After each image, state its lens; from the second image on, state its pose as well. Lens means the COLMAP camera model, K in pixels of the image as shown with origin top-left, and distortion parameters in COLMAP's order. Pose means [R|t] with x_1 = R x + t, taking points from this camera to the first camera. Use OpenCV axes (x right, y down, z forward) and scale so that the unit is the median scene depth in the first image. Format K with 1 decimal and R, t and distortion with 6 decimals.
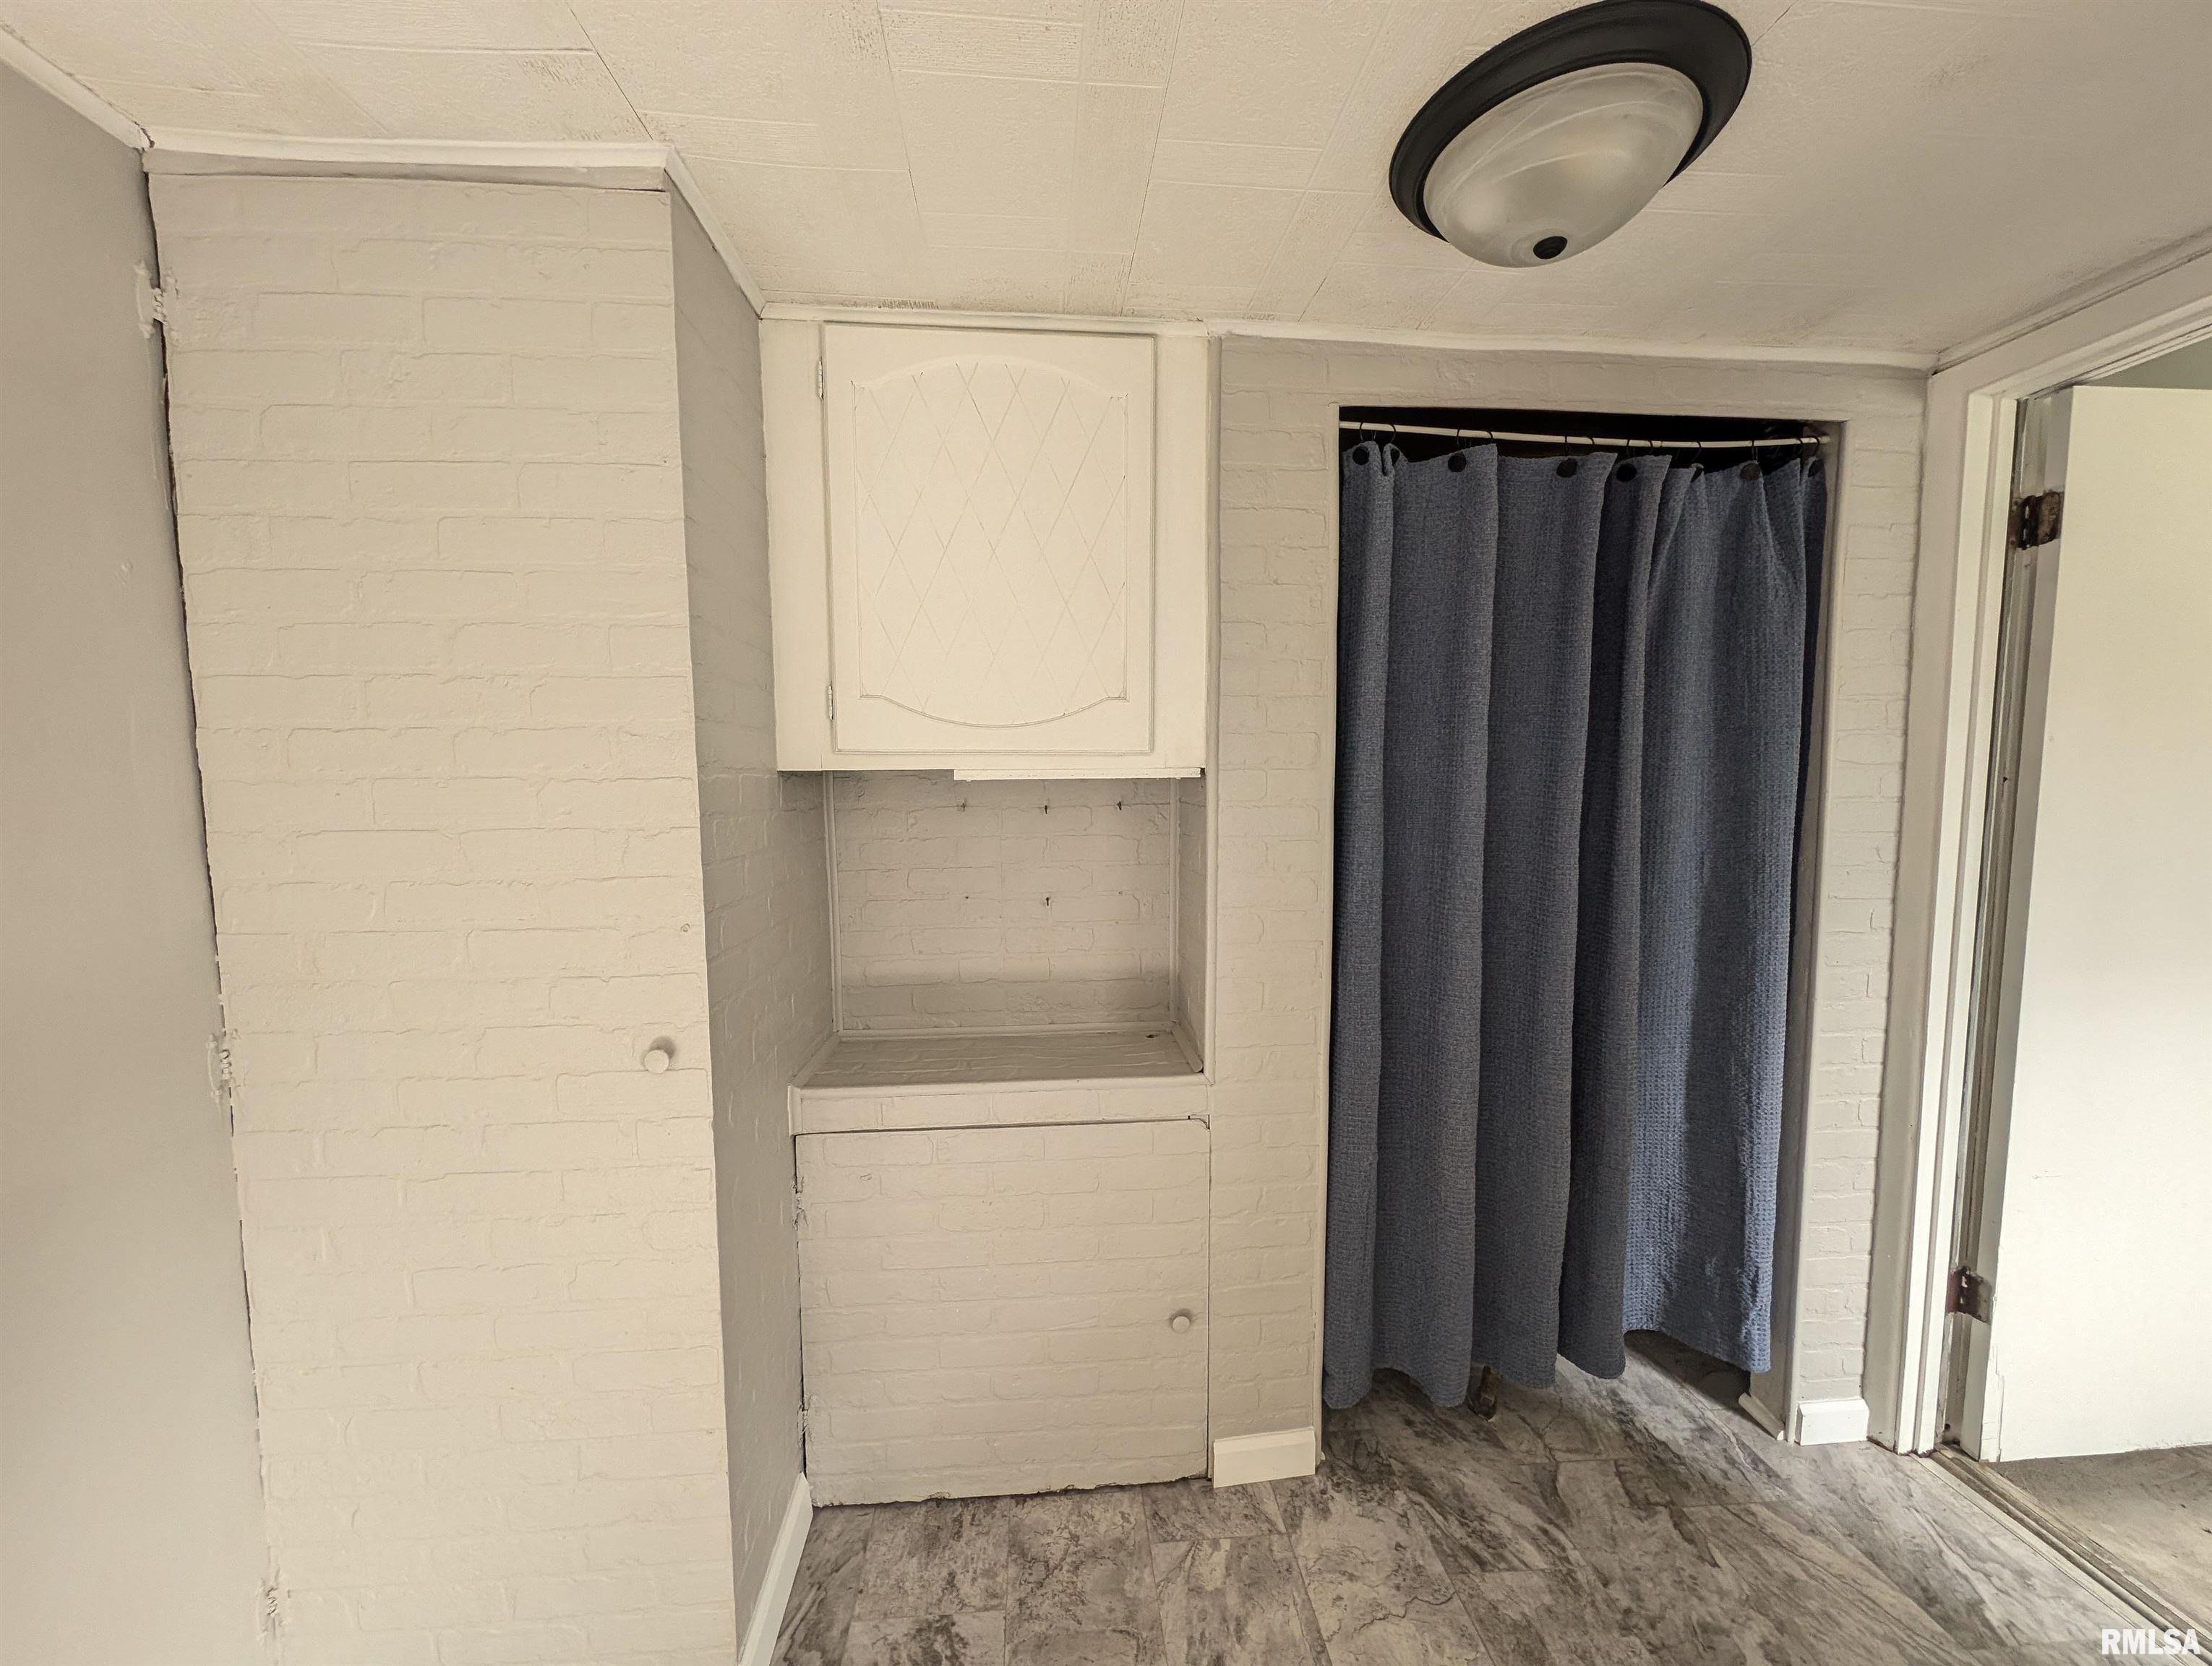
lens RADIAL K [[824.7, 0, 1104.9], [0, 824.7, 837.6], [0, 0, 1]] dist [0.007188, -0.003099]
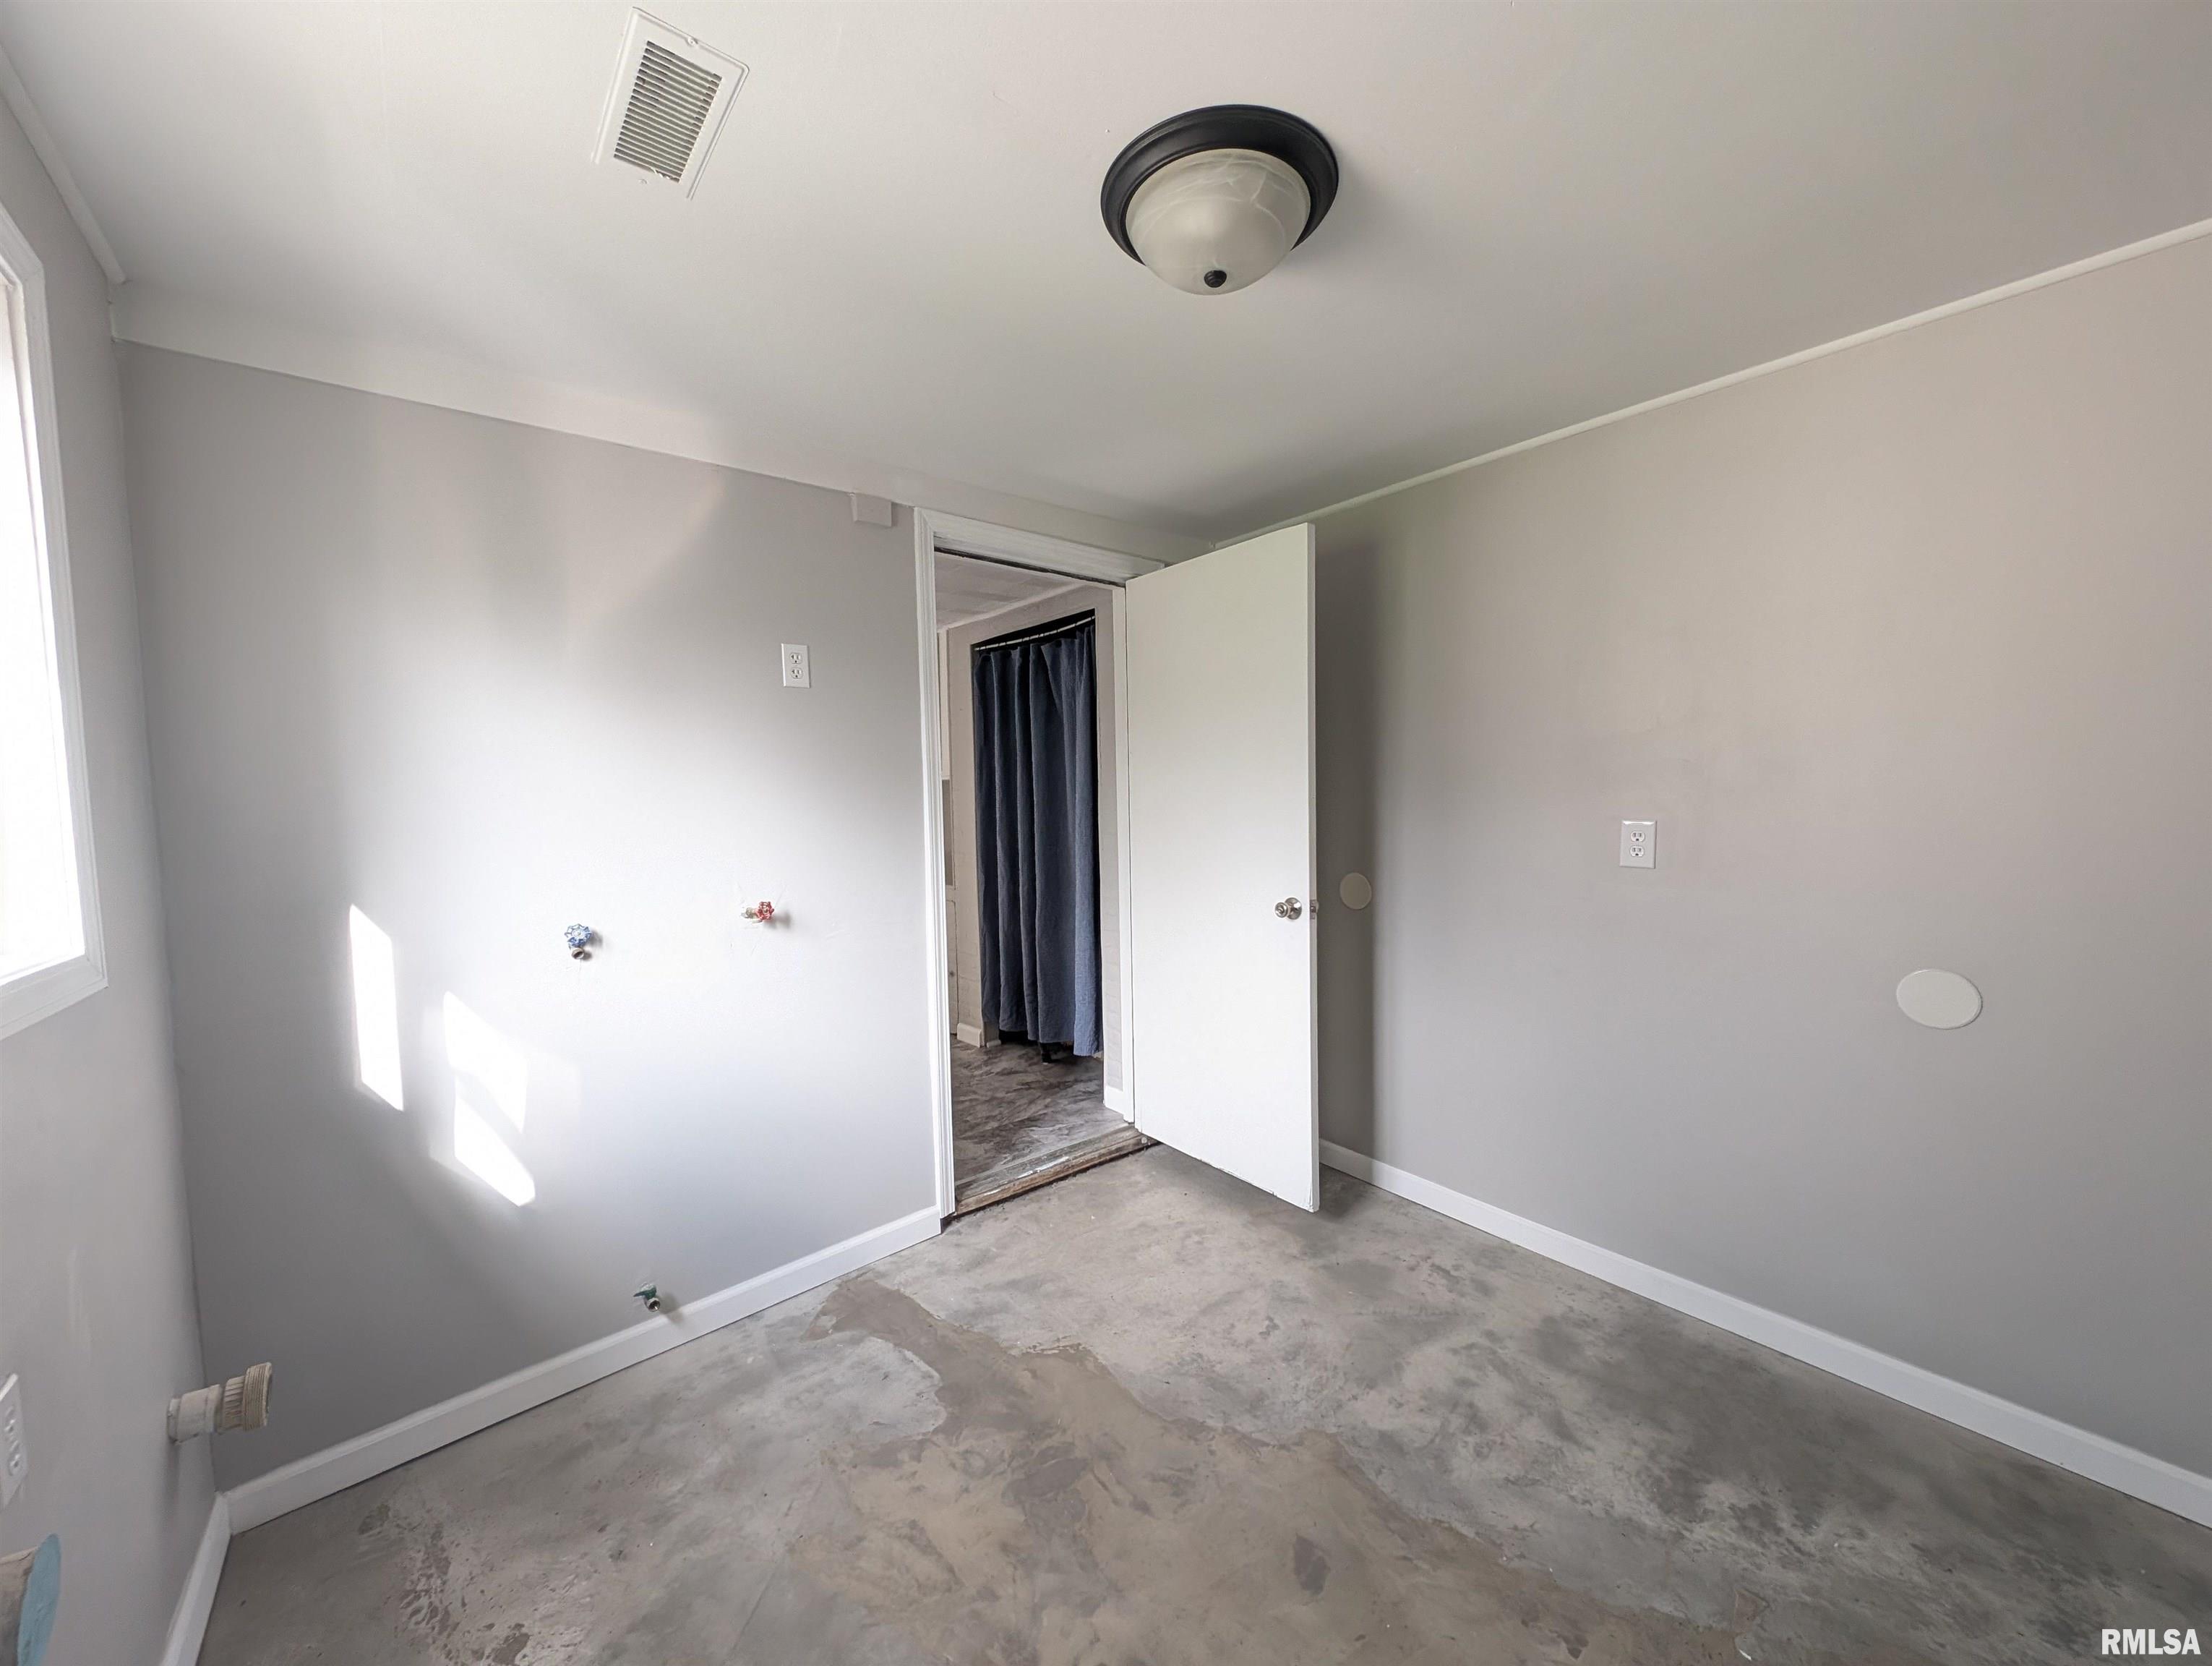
lens RADIAL K [[824.7, 0, 1108.8], [0, 824.7, 831.3], [0, 0, 1]] dist [0.007188, -0.003099]
pose [[0.577223, 0.047347, -0.815213, 2.666334], [-0.047341, 0.998579, 0.024477, 0.010154], [0.815213, 0.024464, 0.578644, -0.193719]]
